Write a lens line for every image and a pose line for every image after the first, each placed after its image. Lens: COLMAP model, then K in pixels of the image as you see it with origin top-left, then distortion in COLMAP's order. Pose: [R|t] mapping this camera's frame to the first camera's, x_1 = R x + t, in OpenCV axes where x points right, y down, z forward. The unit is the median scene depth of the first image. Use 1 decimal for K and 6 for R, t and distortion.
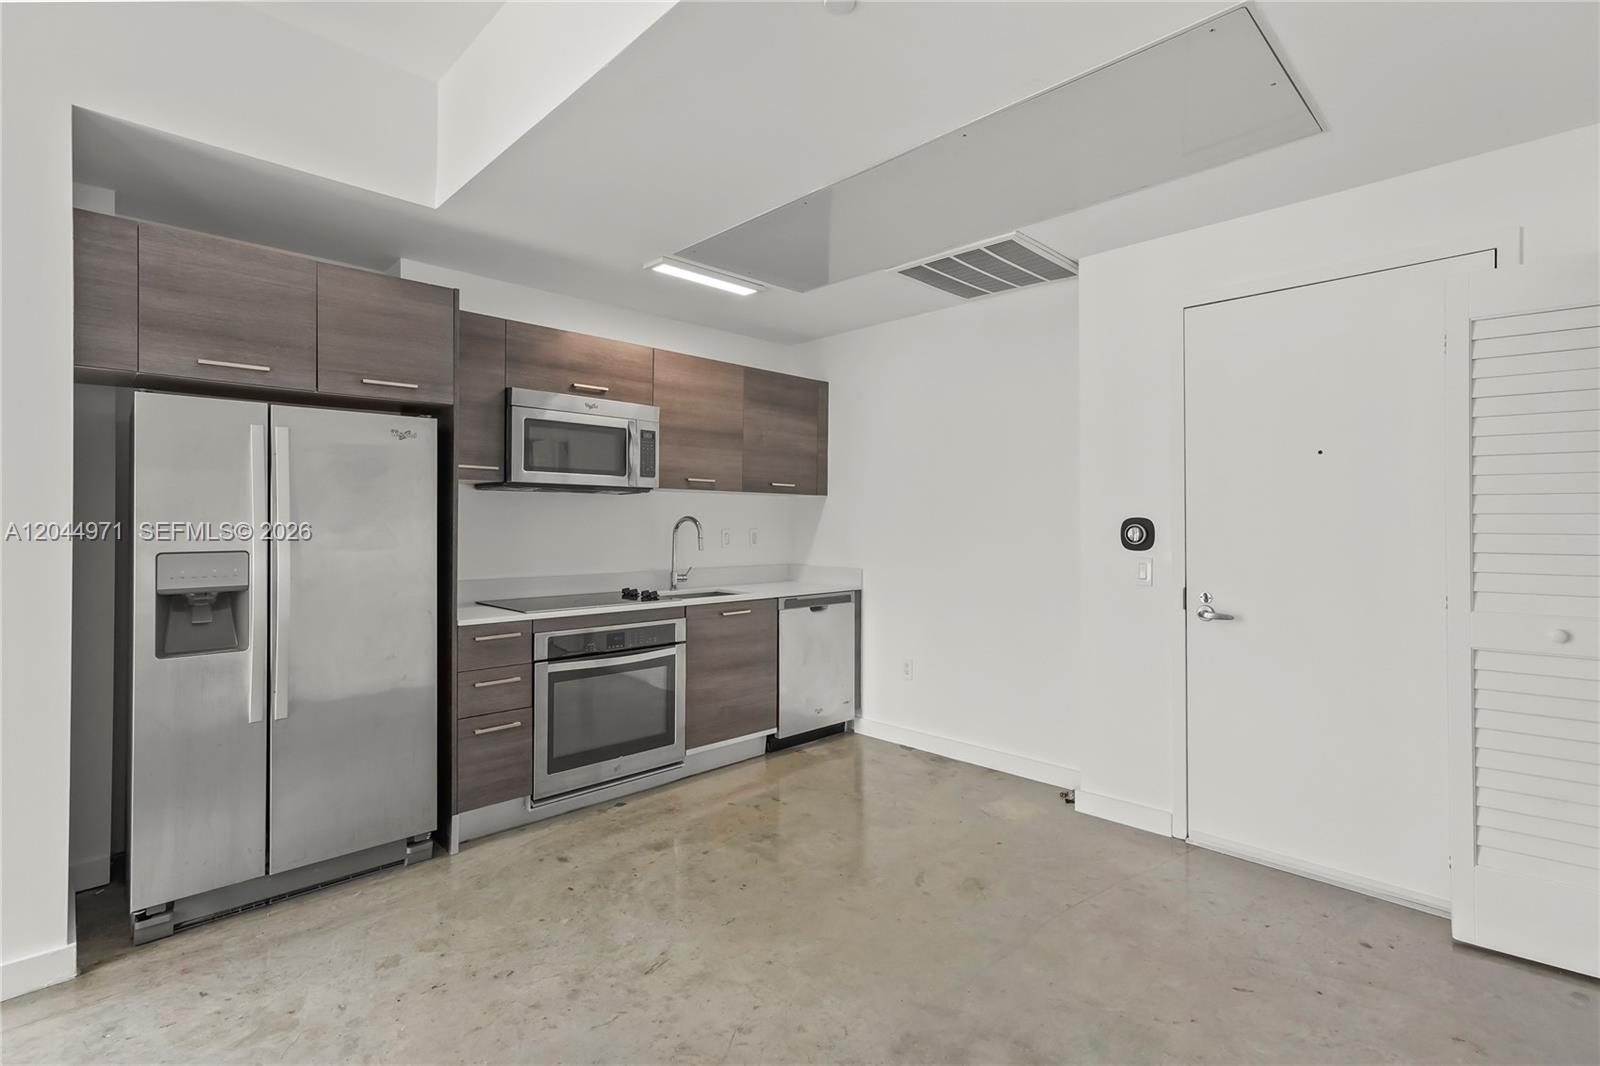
lens RADIAL K [[760.4, 0, 802.7], [0, 760.4, 516.8], [0, 0, 1]] dist [0.001073, 0.003318]
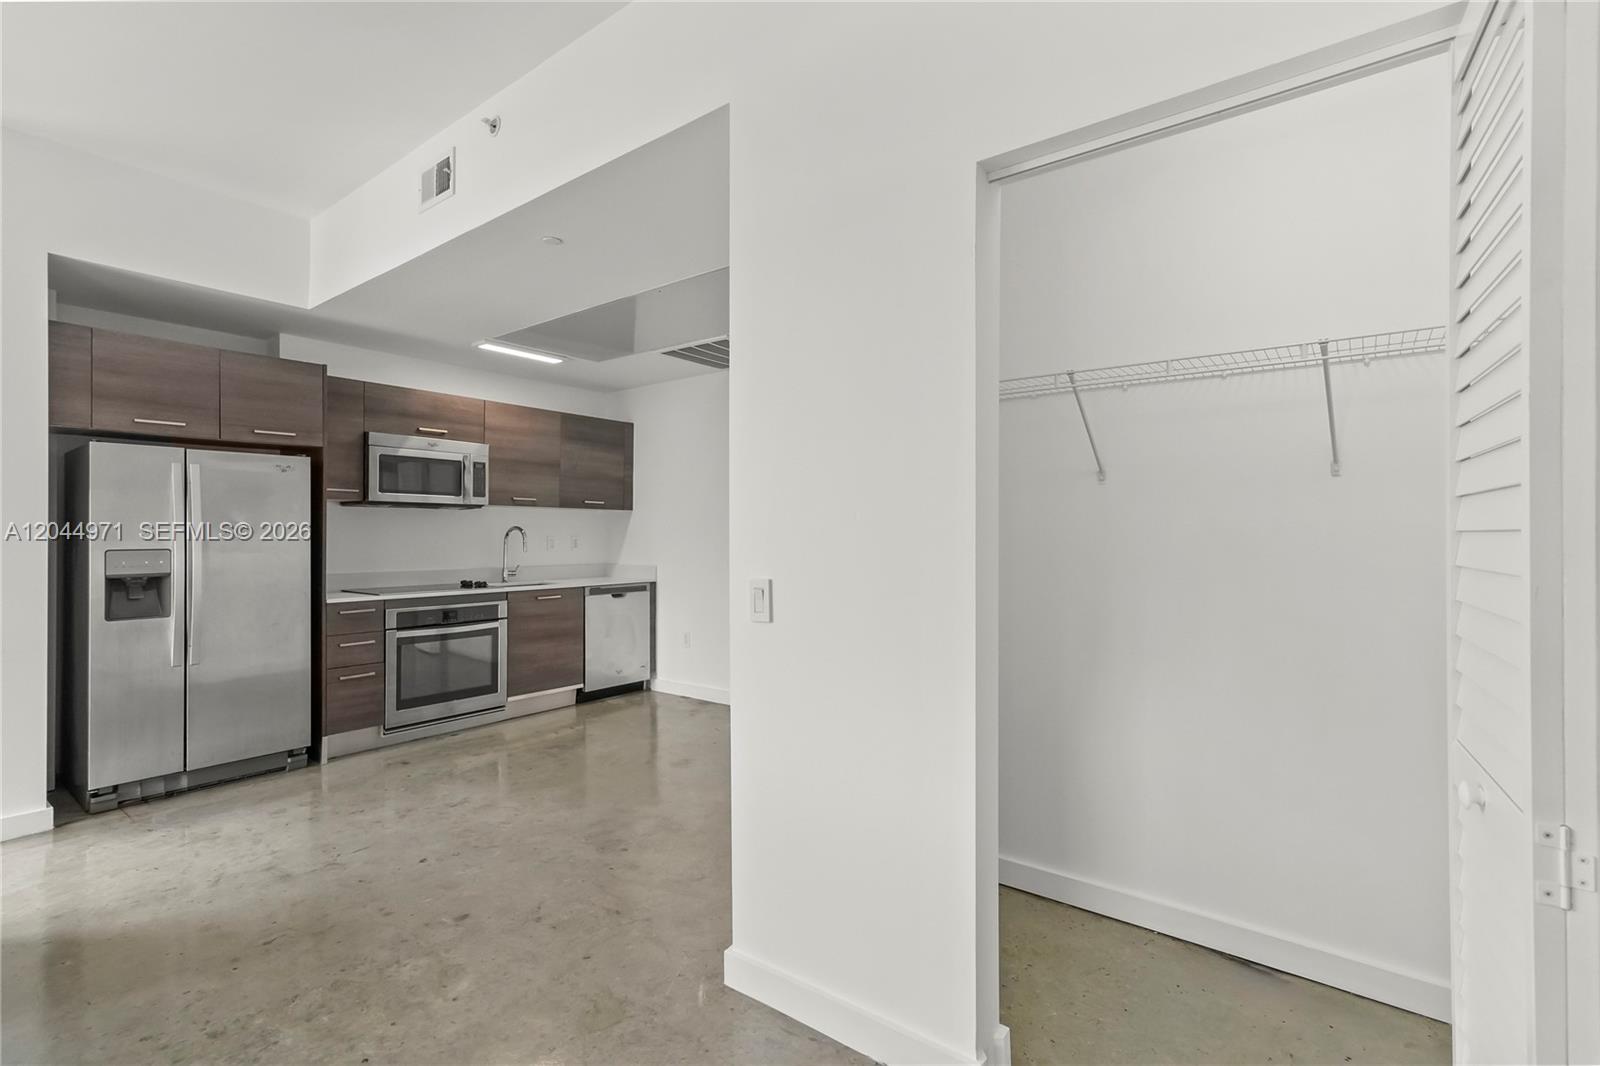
lens RADIAL K [[743.8, 0, 799.1], [0, 743.8, 530.2], [0, 0, 1]] dist [0.002883, 0.003732]
pose [[0.990575, -0.001514, 0.136962, 0.210497], [0.001252, 0.999997, 0.001996, 0.005578], [-0.136965, -0.001806, 0.990574, -0.455270]]
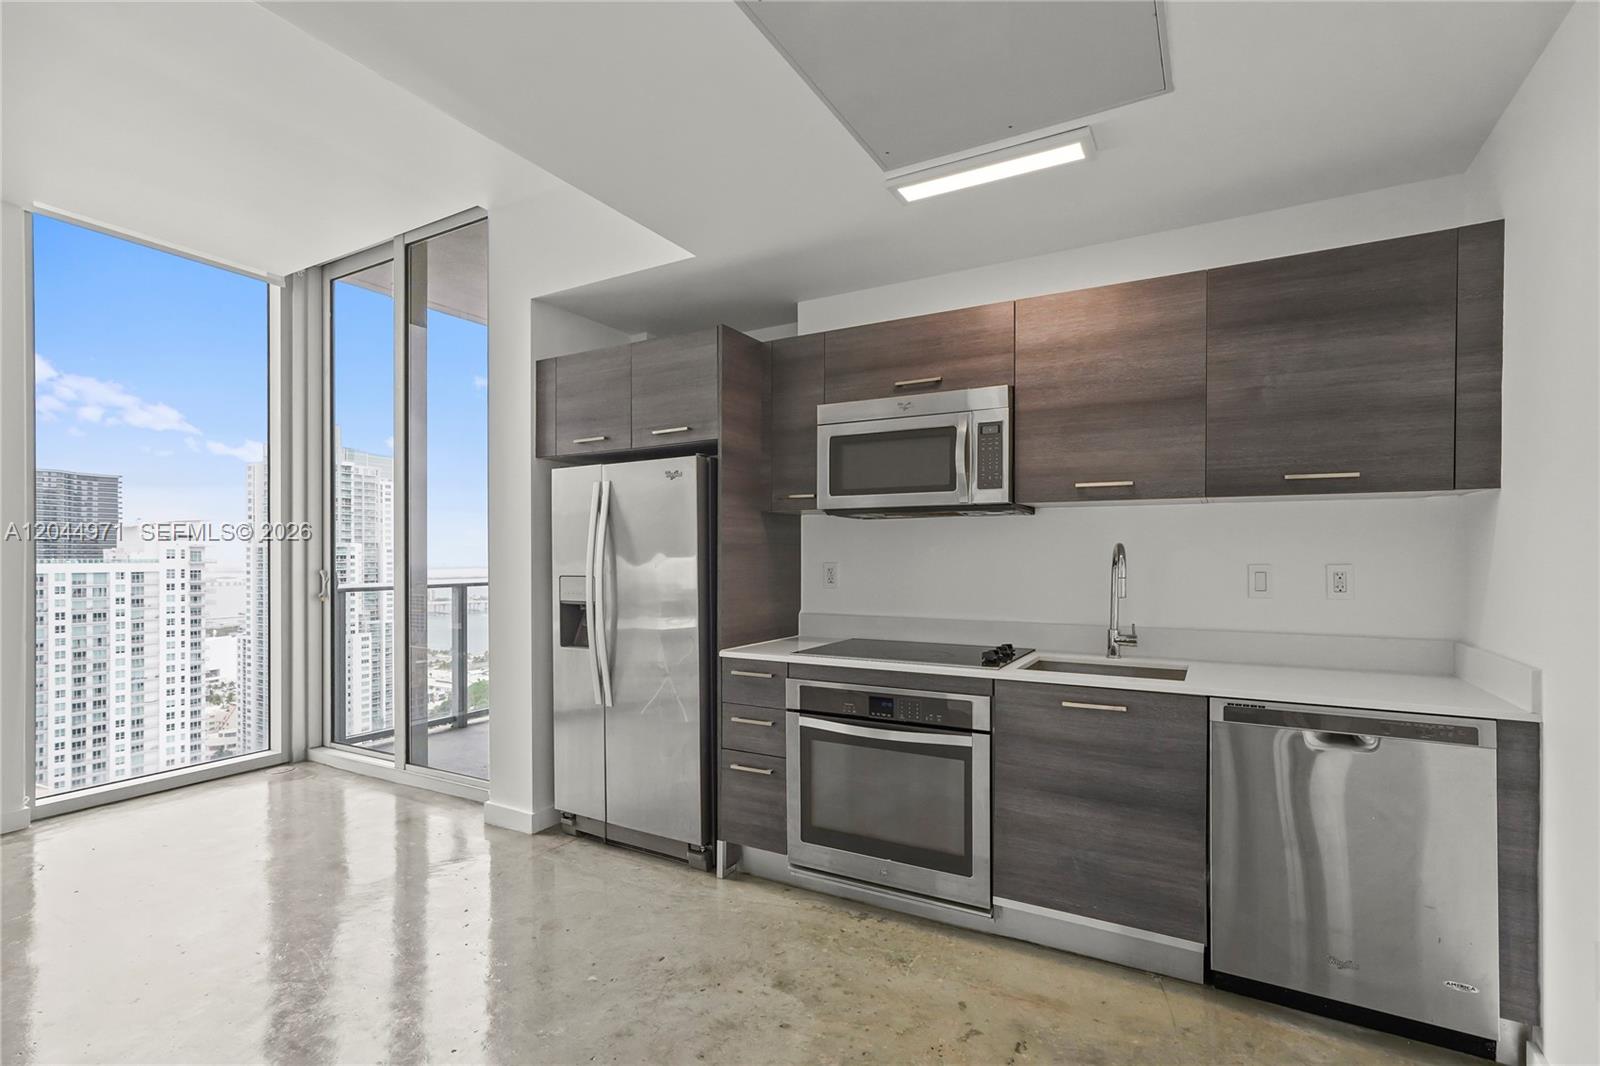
lens RADIAL K [[743.8, 0, 797.8], [0, 743.8, 557.5], [0, 0, 1]] dist [0.002883, 0.003732]
pose [[0.276335, 0.003475, -0.961055, 0.489309], [0.011671, 0.999908, 0.006971, 0.005131], [0.960991, -0.013143, 0.276269, 0.759852]]
